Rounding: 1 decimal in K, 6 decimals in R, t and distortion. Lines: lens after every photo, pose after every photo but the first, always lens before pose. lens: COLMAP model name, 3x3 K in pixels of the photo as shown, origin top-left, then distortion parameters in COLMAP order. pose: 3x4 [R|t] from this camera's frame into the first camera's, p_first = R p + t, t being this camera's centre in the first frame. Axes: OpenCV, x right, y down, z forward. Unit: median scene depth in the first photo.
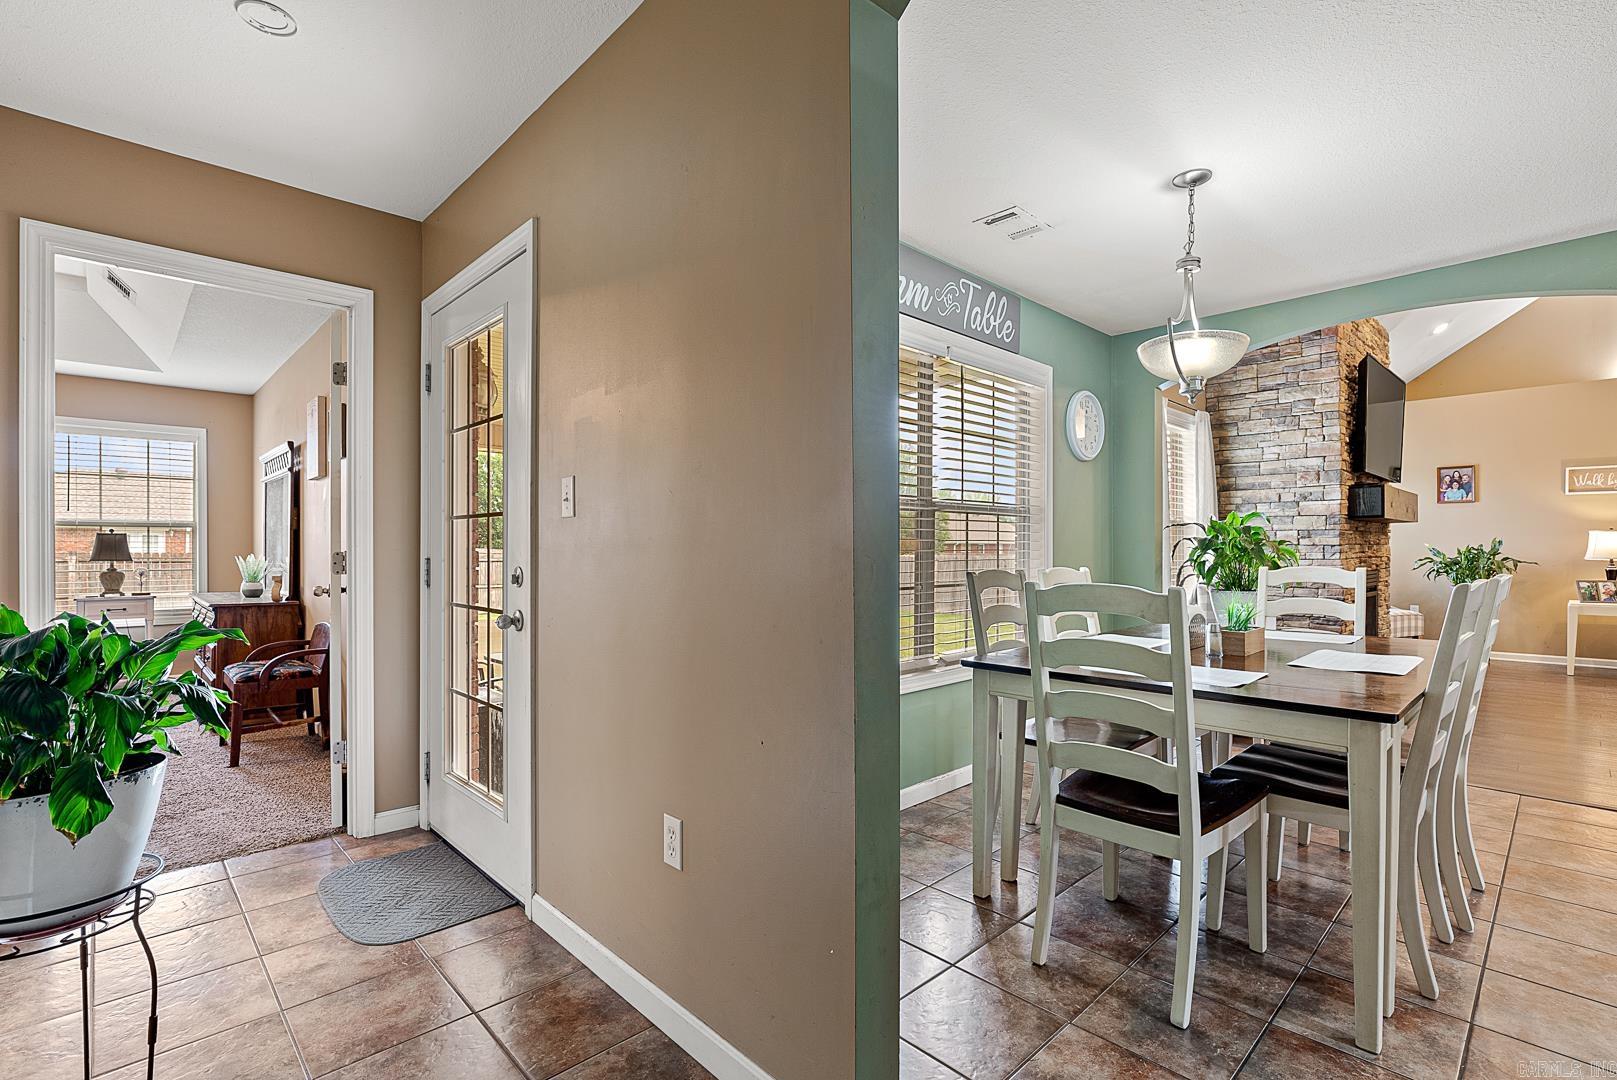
lens RADIAL K [[737.3, 0, 808.9], [0, 737.3, 556.0], [0, 0, 1]] dist [-0.012528, 0.002628]
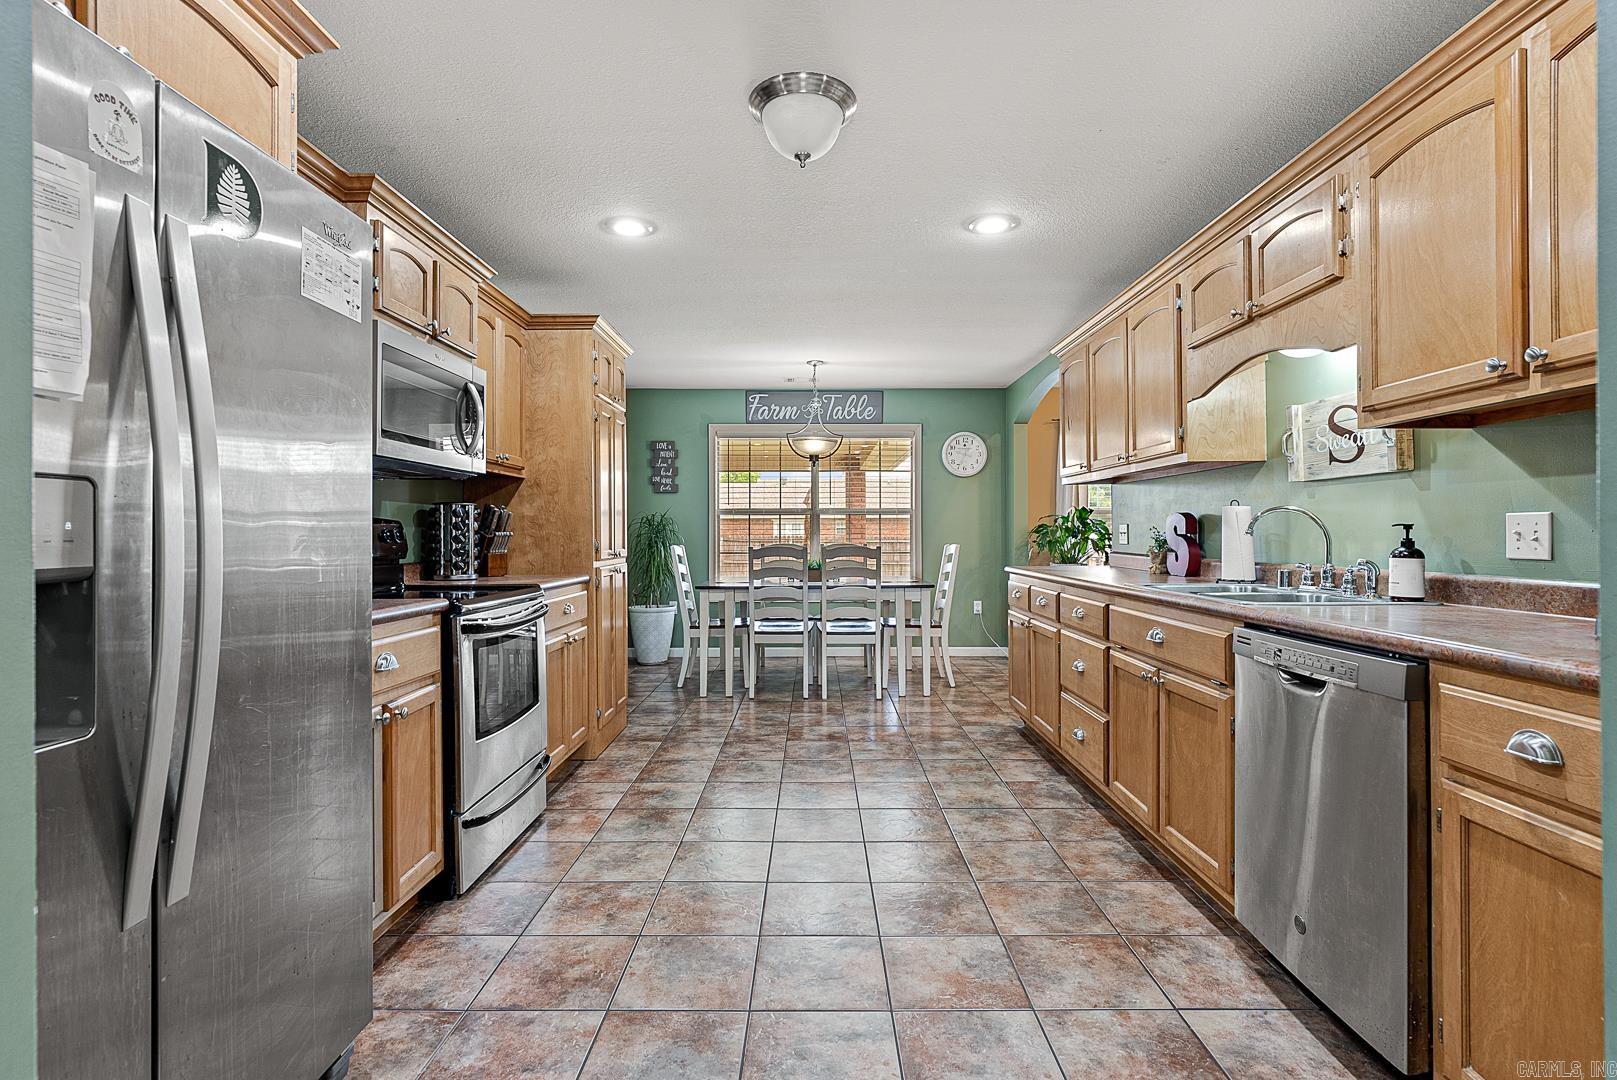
lens RADIAL K [[767.2, 0, 815.8], [0, 767.2, 524.4], [0, 0, 1]] dist [-0.017497, 0.001807]
pose [[0.724627, -0.006720, -0.689108, 0.824030], [-0.001373, 0.999936, -0.011195, -0.008620], [0.689140, 0.009058, 0.724572, -0.244575]]
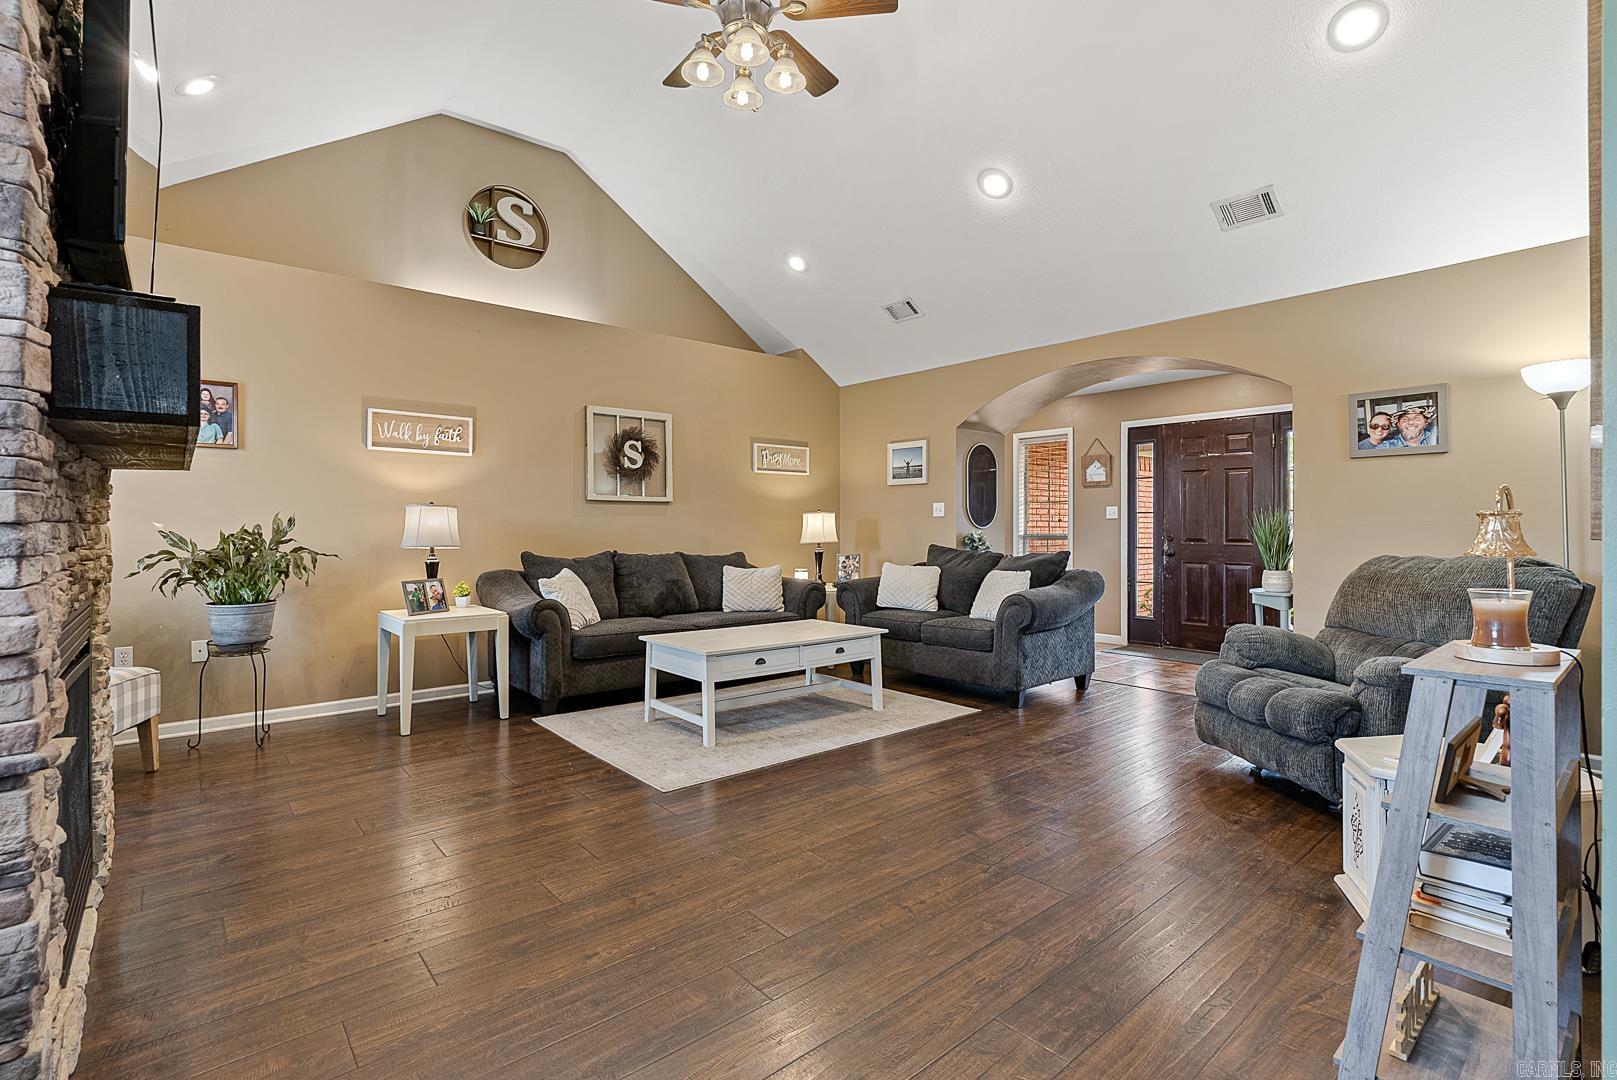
lens RADIAL K [[737.3, 0, 839.9], [0, 737.3, 527.9], [0, 0, 1]] dist [-0.012528, 0.002628]
pose [[0.026041, -0.000168, 0.999661, 0.398028], [0.004861, 0.999988, 0.000041, -0.011849], [-0.999649, 0.004859, 0.026042, 0.576946]]
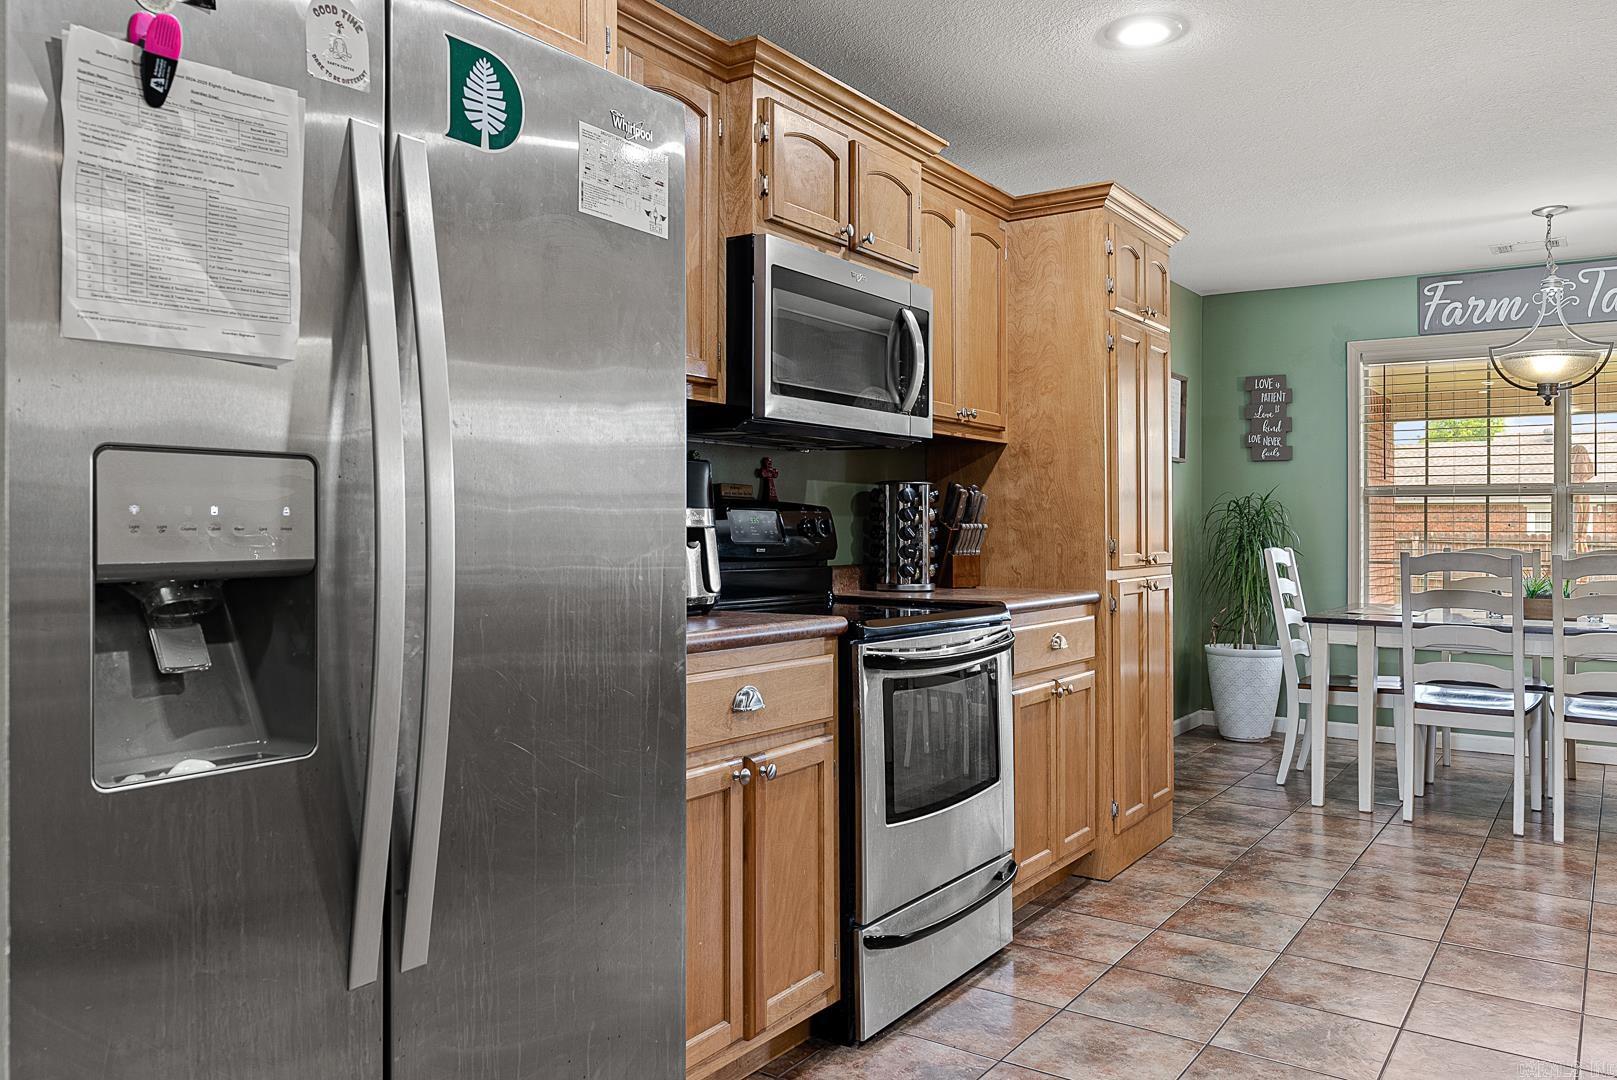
lens RADIAL K [[1178.2, 0, 808.3], [0, 1178.2, 514.2], [0, 0, 1]] dist [-0.002861, -0.002060]
pose [[0.208269, -0.004979, -0.978059, 0.829326], [-0.008751, 0.999938, -0.006953, -0.008670], [0.978032, 0.010007, 0.208212, -0.204640]]
